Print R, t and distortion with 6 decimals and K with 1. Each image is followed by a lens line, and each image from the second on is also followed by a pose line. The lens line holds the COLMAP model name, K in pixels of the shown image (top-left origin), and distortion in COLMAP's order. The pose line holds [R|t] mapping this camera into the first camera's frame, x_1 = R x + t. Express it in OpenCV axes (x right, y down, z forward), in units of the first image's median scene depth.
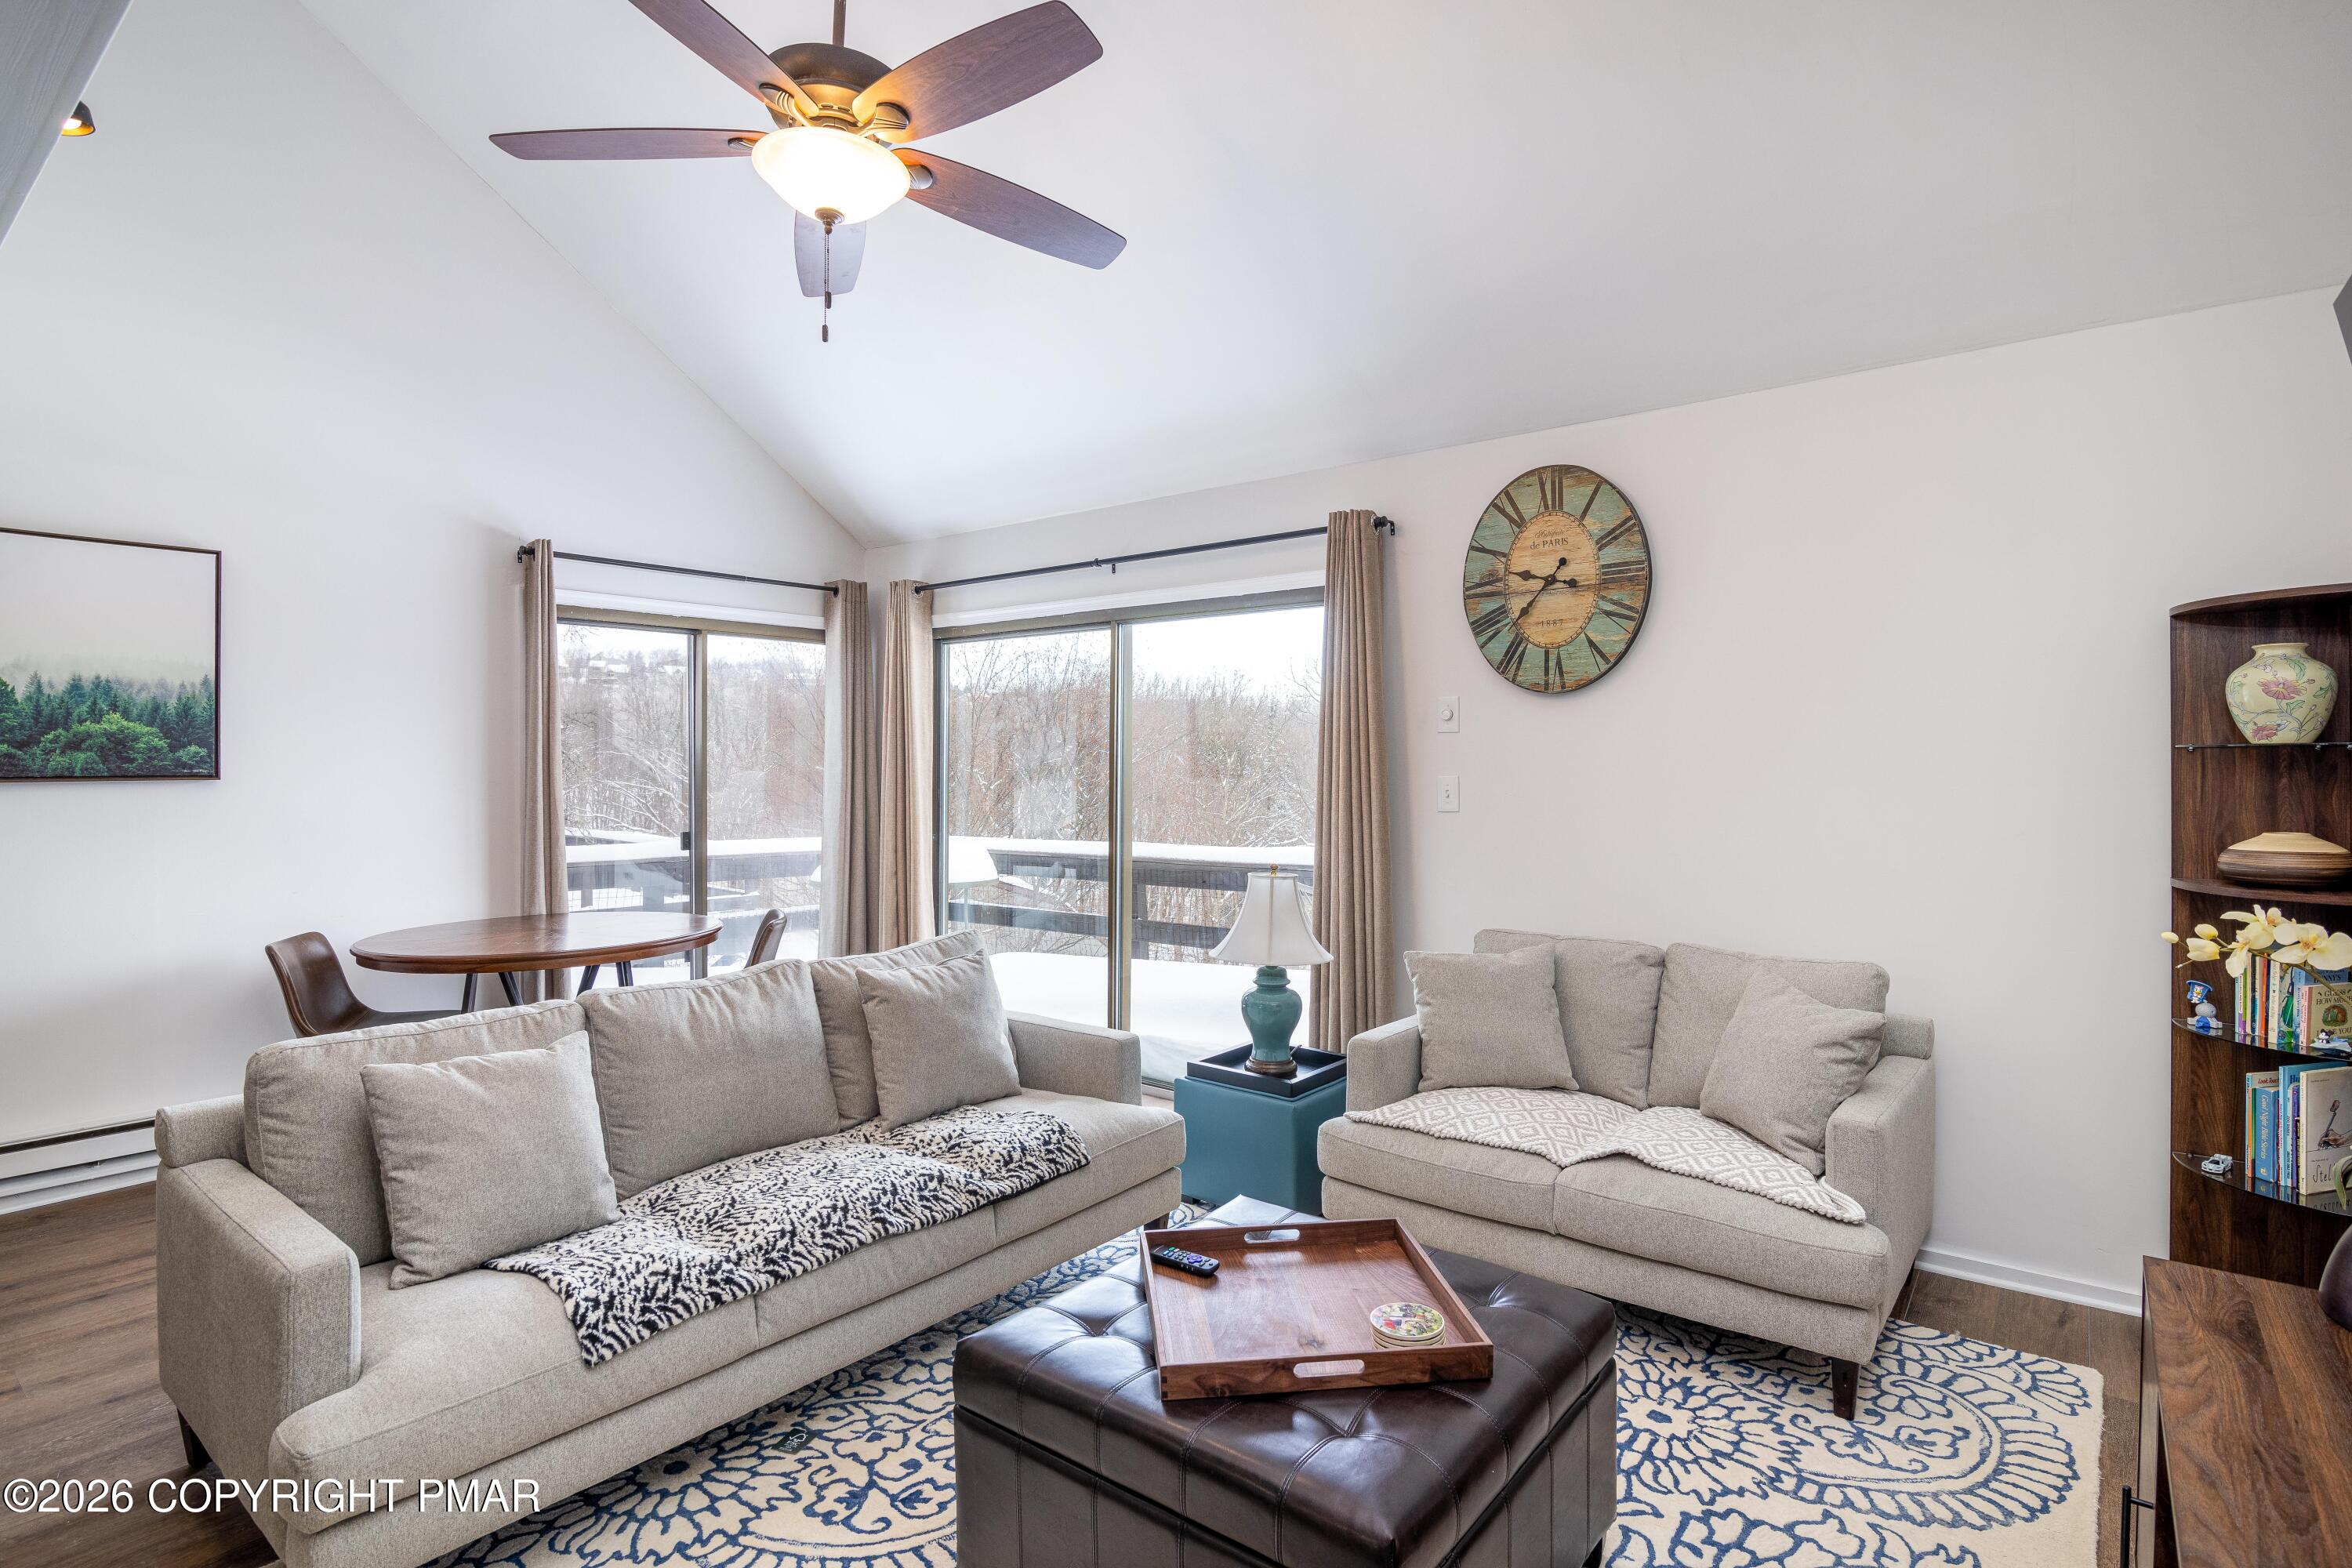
lens RADIAL K [[1141.2, 0, 1173.7], [0, 1141.2, 753.3], [0, 0, 1]] dist [-0.014741, -0.000195]
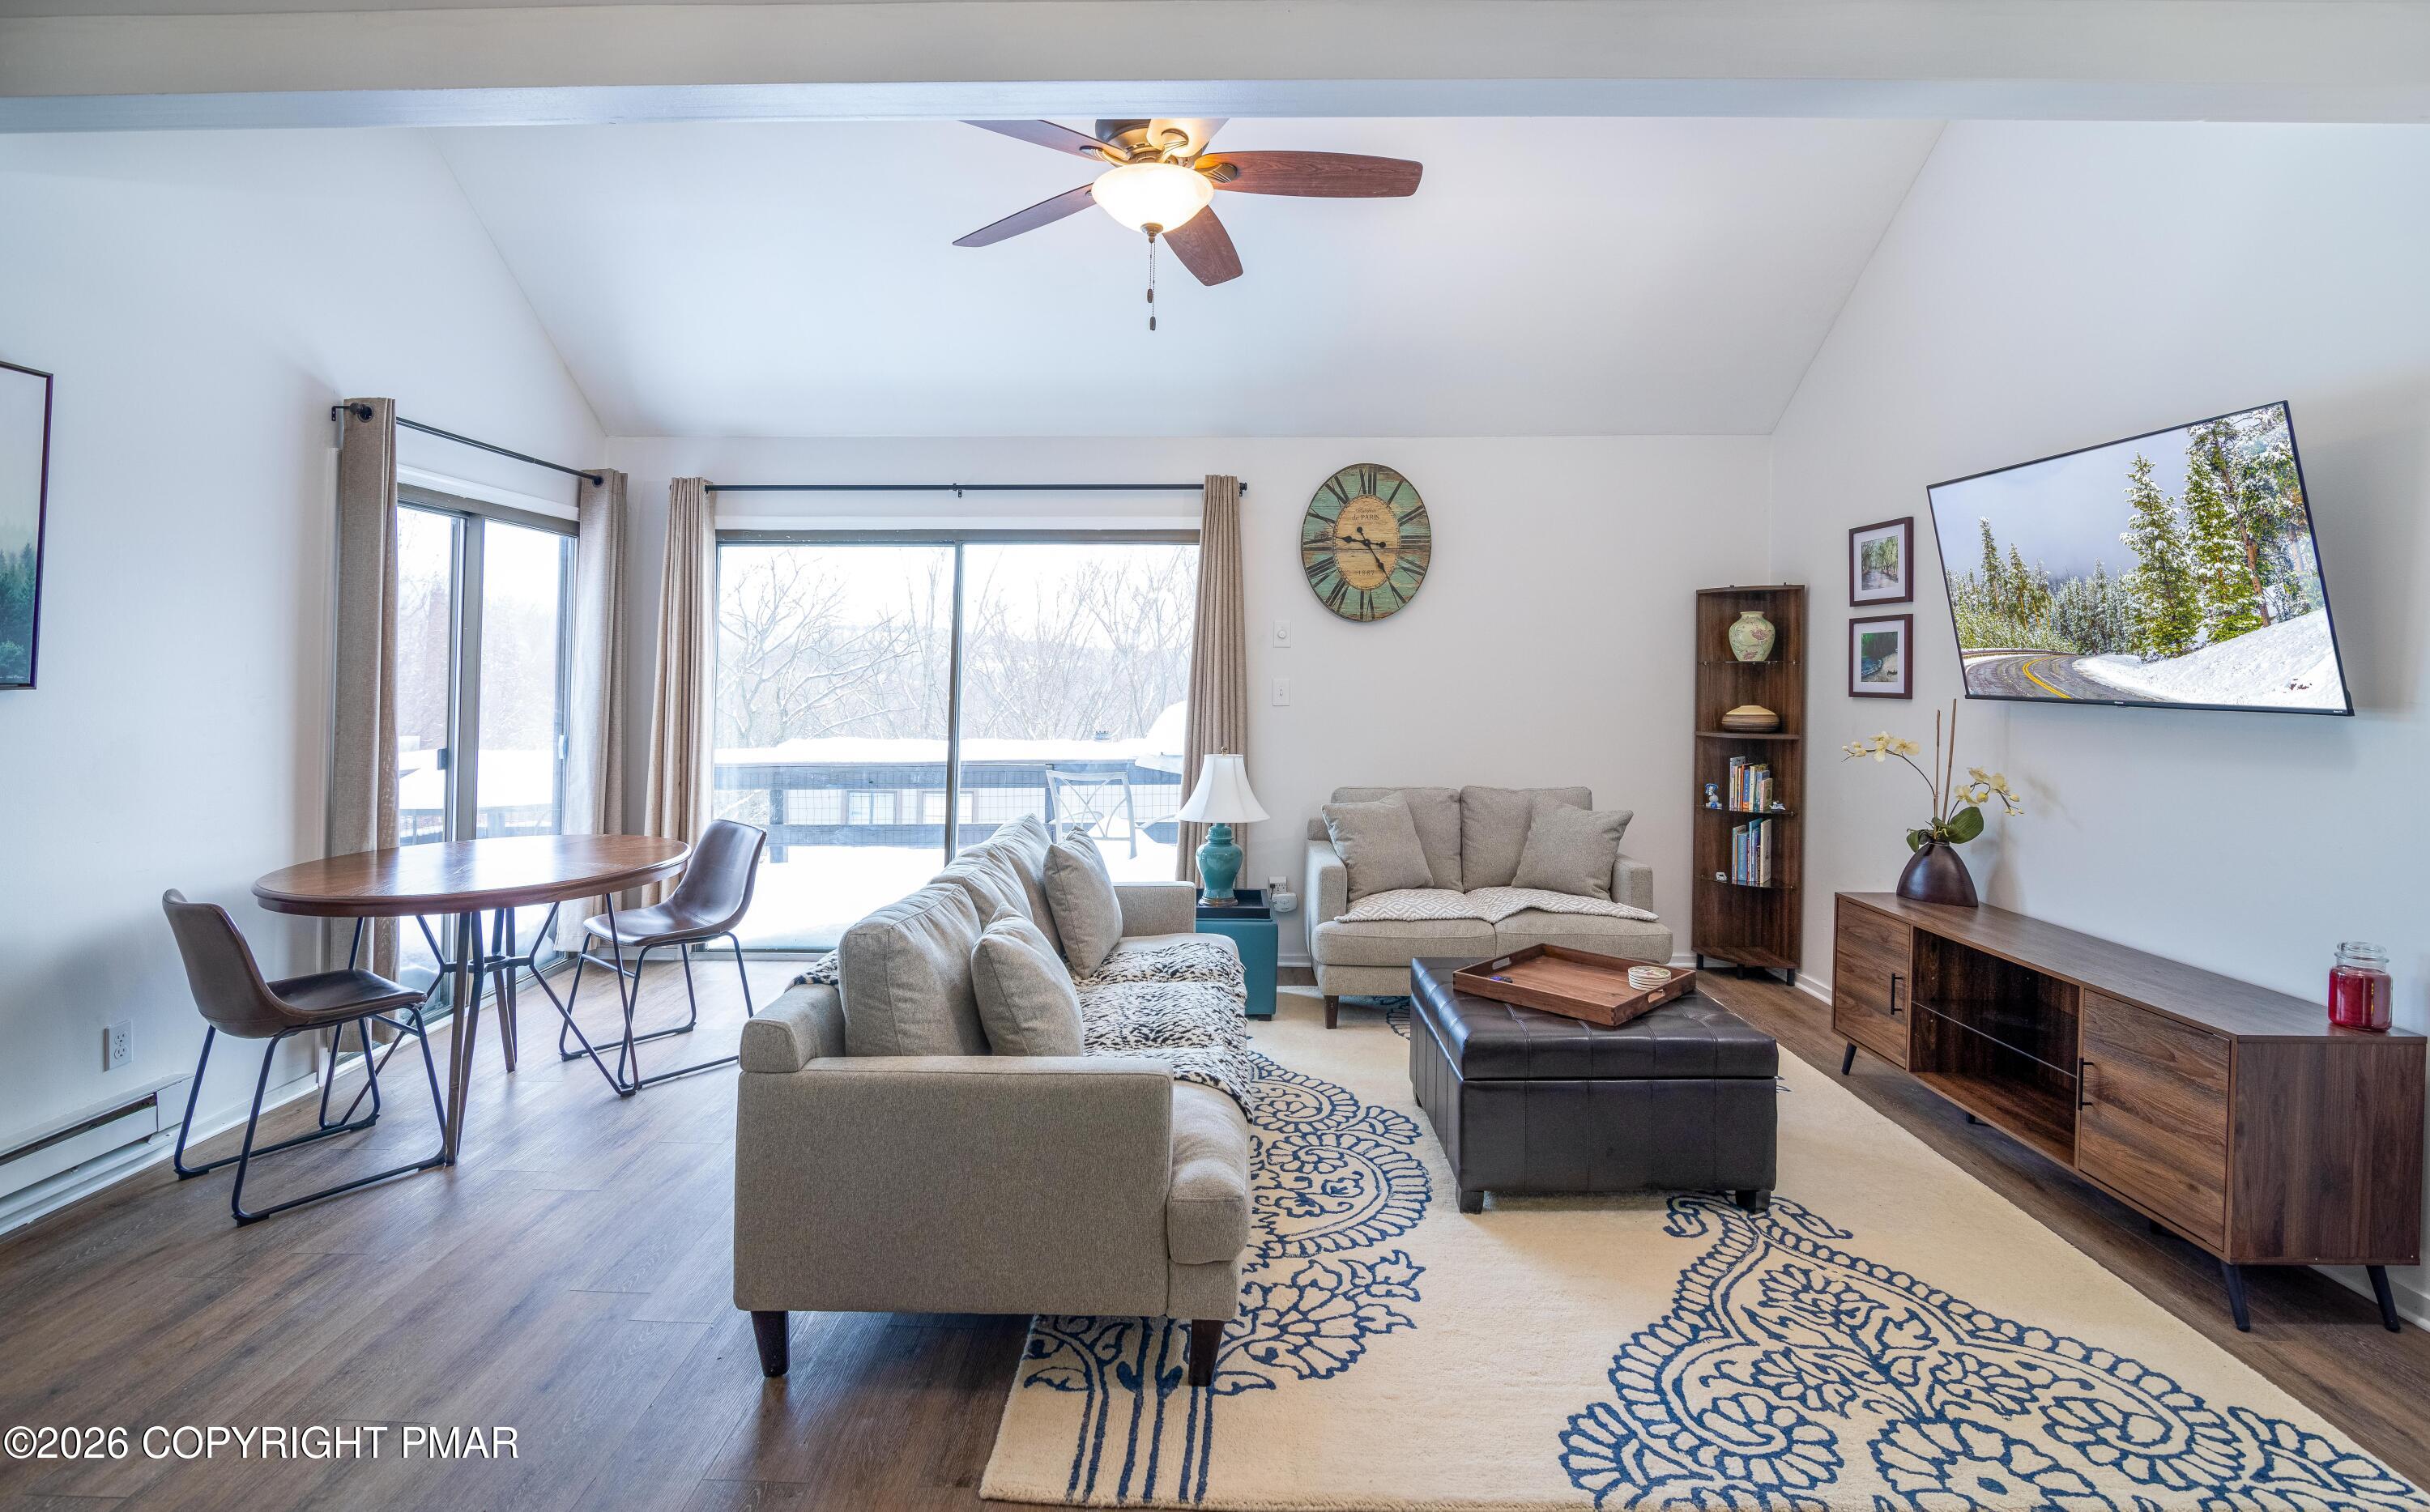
lens RADIAL K [[1125.9, 0, 1213.2], [0, 1125.9, 650.5], [0, 0, 1]] dist [-0.025045, 0.000071]
pose [[0.795910, 0.012806, 0.605279, -0.677214], [-0.007034, 0.999904, -0.011906, 0.001775], [-0.605374, 0.005218, 0.795924, -0.010898]]
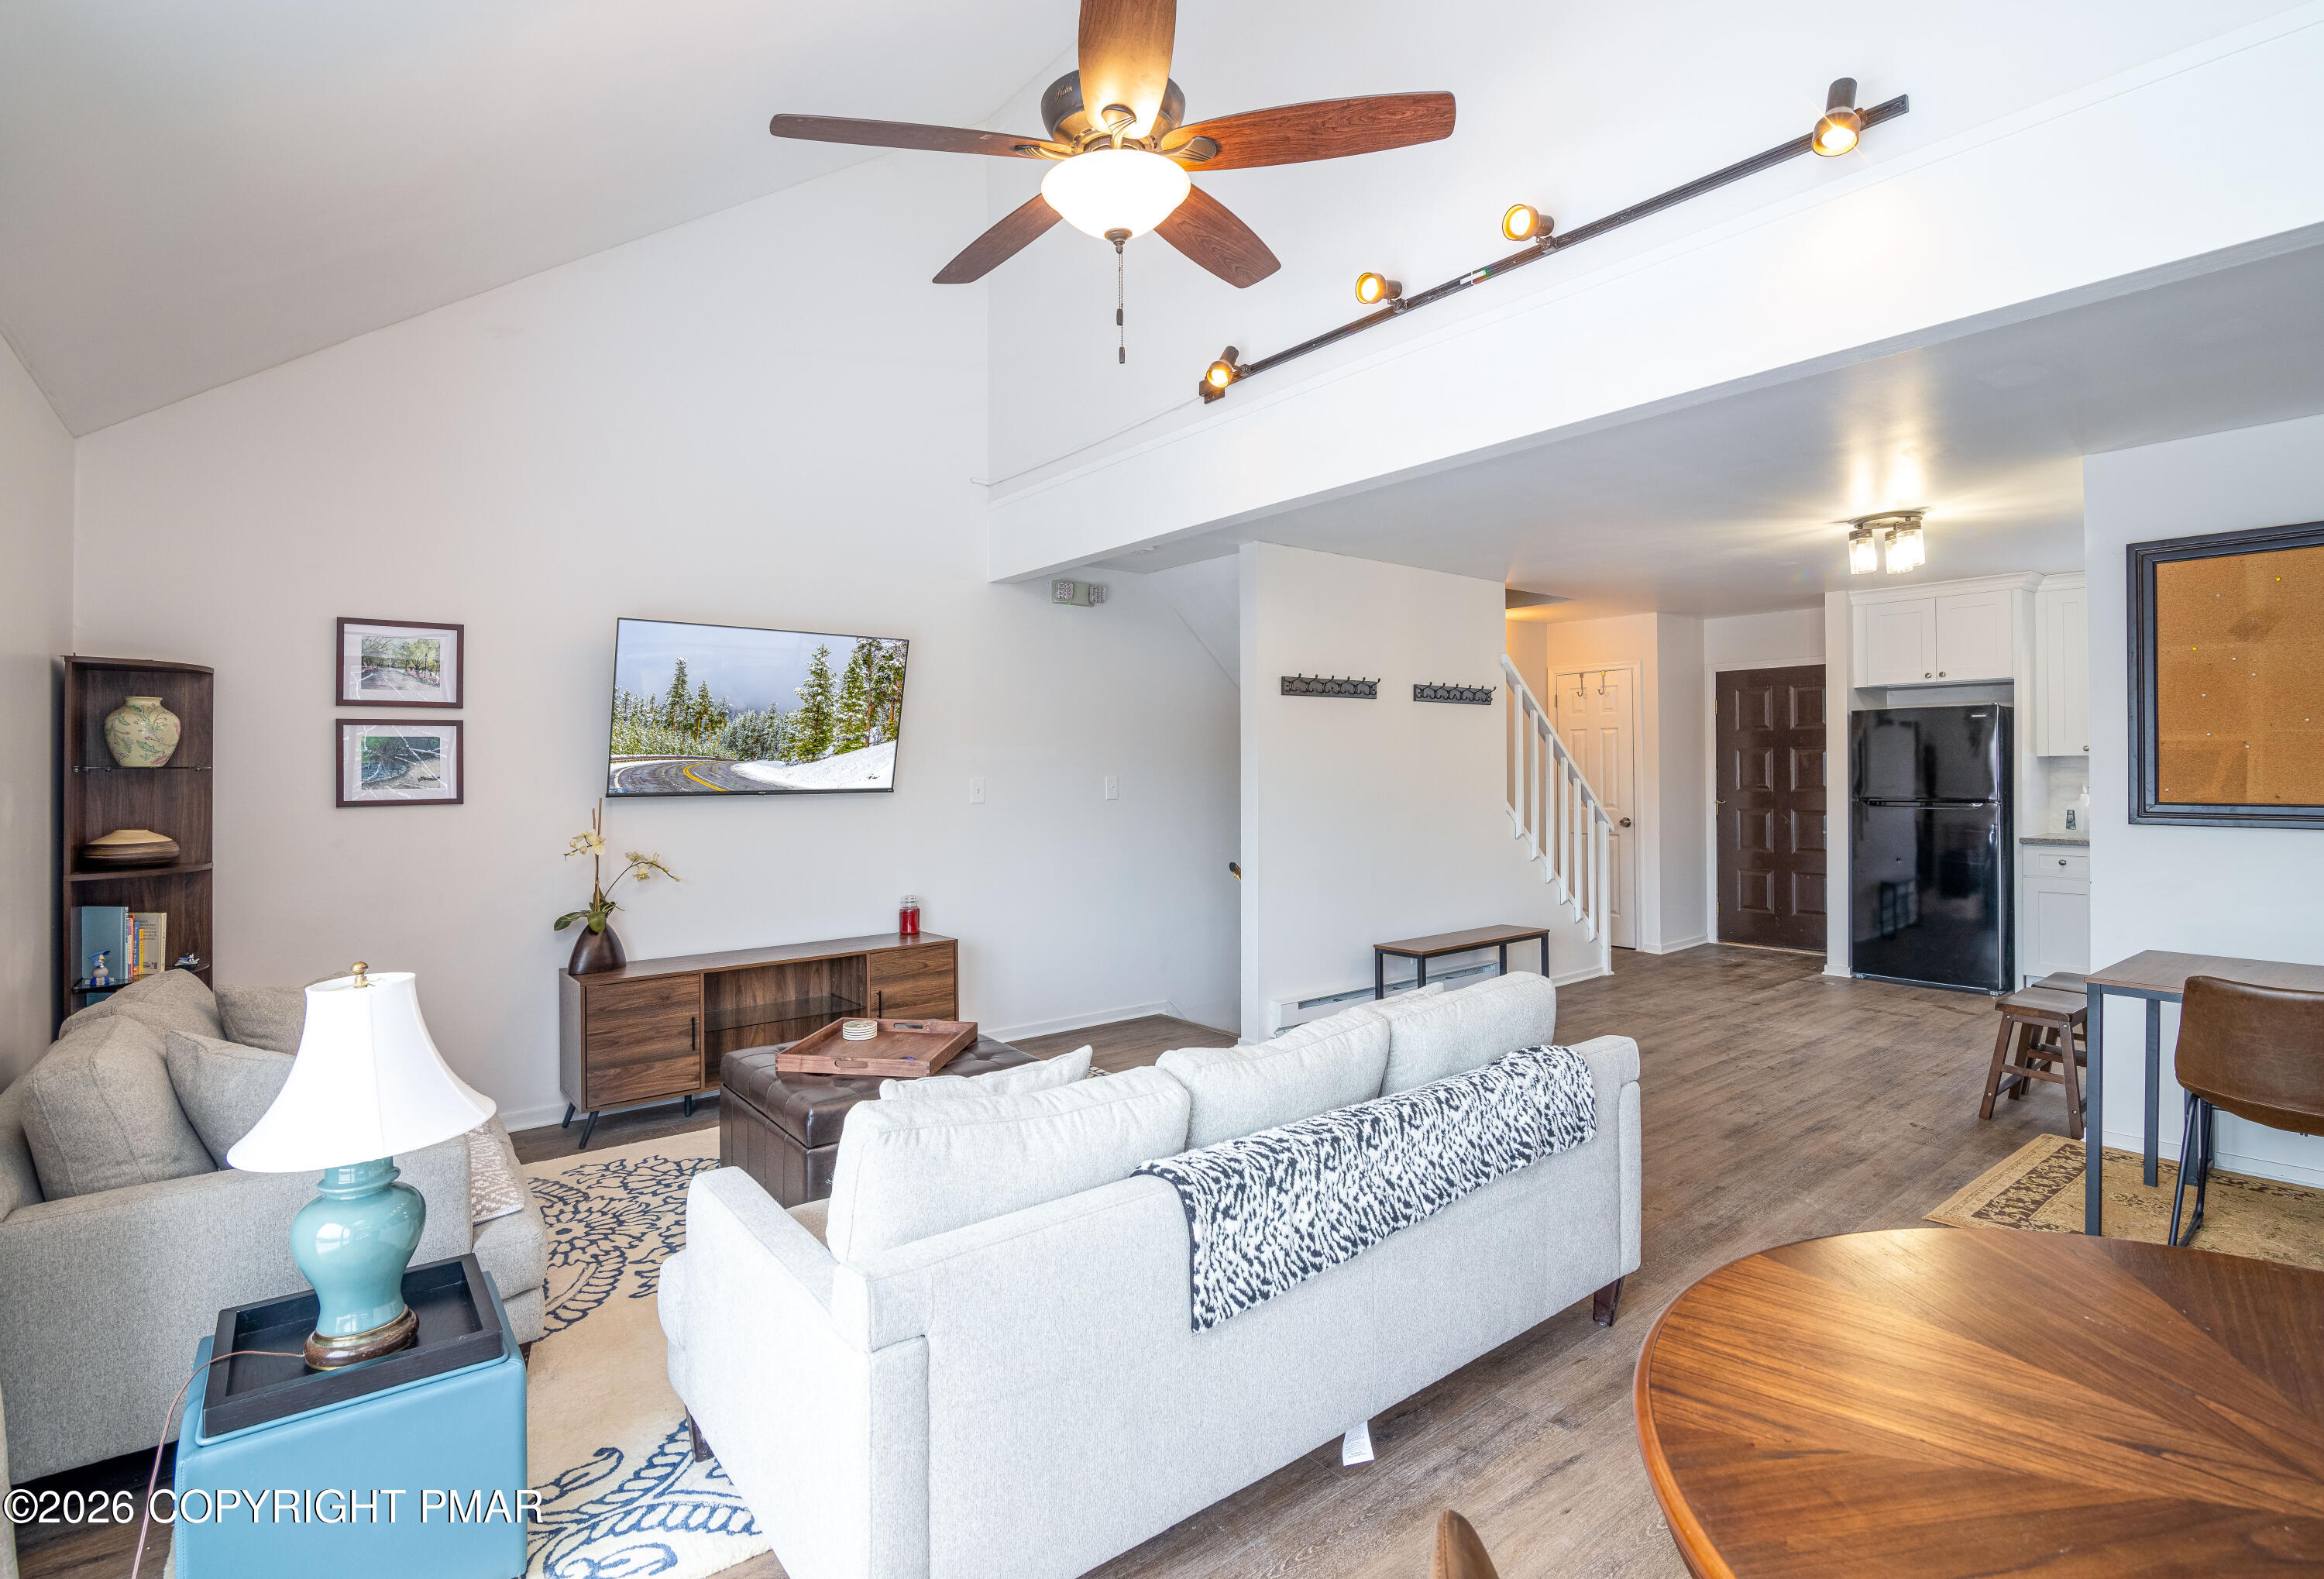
lens RADIAL K [[1077.6, 0, 1133.1], [0, 1077.6, 738.0], [0, 0, 1]] dist [-0.037383, 0.013120]
pose [[-0.963906, 0.019767, 0.265508, -0.399119], [0.011816, 0.999434, -0.031510, 0.007942], [-0.265980, -0.027235, -0.963594, 1.336184]]
